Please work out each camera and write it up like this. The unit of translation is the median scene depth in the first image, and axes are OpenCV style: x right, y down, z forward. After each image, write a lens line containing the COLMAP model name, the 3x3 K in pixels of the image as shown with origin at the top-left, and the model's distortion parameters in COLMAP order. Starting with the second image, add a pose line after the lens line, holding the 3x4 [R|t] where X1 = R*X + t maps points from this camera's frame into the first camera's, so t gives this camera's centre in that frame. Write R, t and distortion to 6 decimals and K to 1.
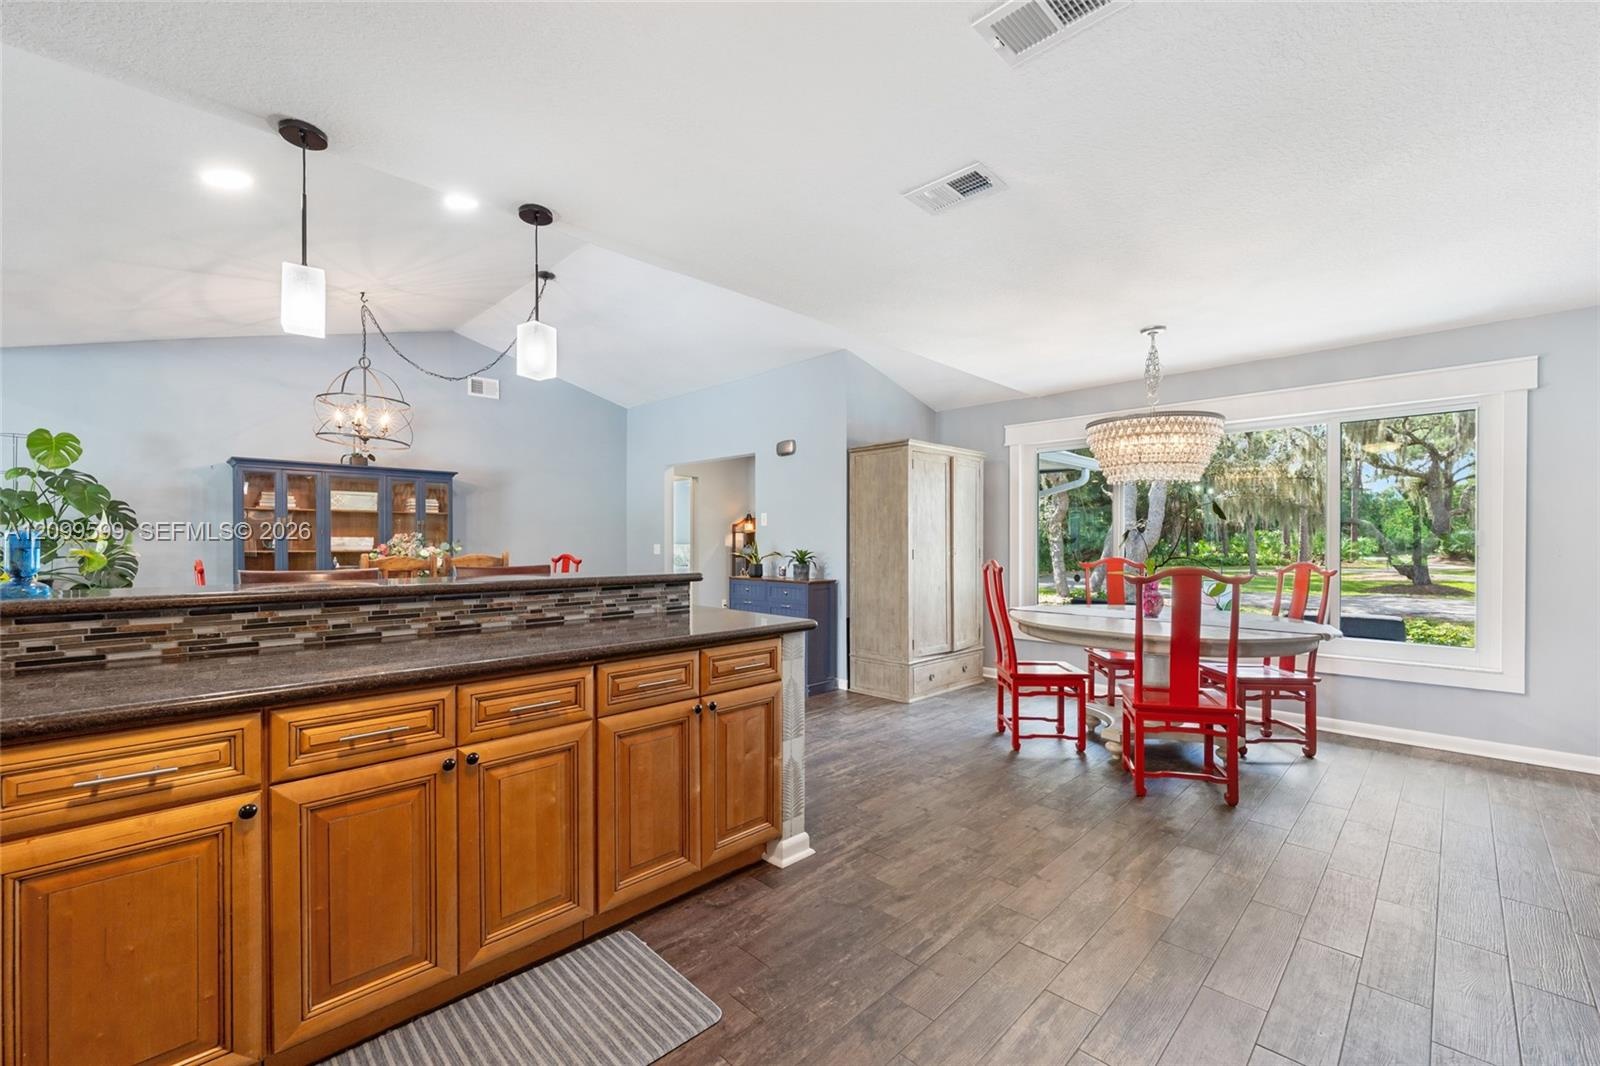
lens RADIAL K [[654.5, 0, 798.7], [0, 654.5, 518.8], [0, 0, 1]] dist [0.000043, 0.000127]
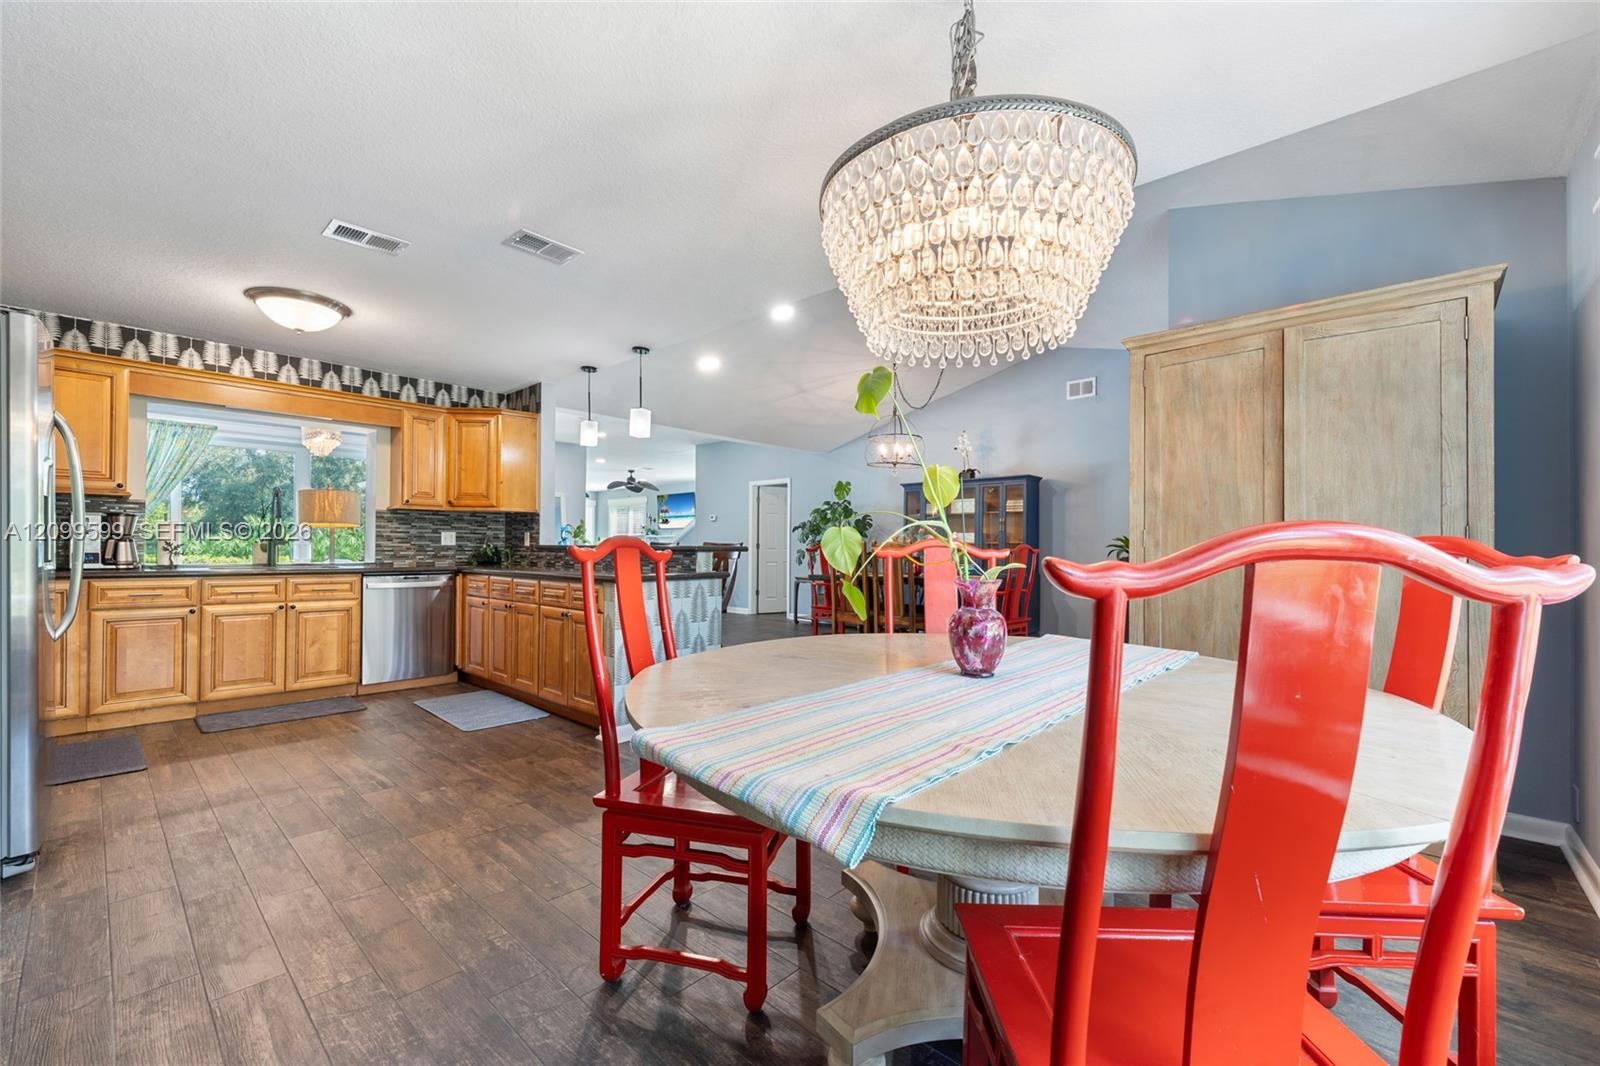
lens RADIAL K [[650.7, 0, 796.0], [0, 650.7, 529.3], [0, 0, 1]] dist [-0.001197, 0.000021]
pose [[0.047288, -0.030828, -0.998405, 1.613884], [0.029366, 0.999135, -0.029460, 0.127174], [0.998450, -0.027926, 0.048152, 1.515520]]
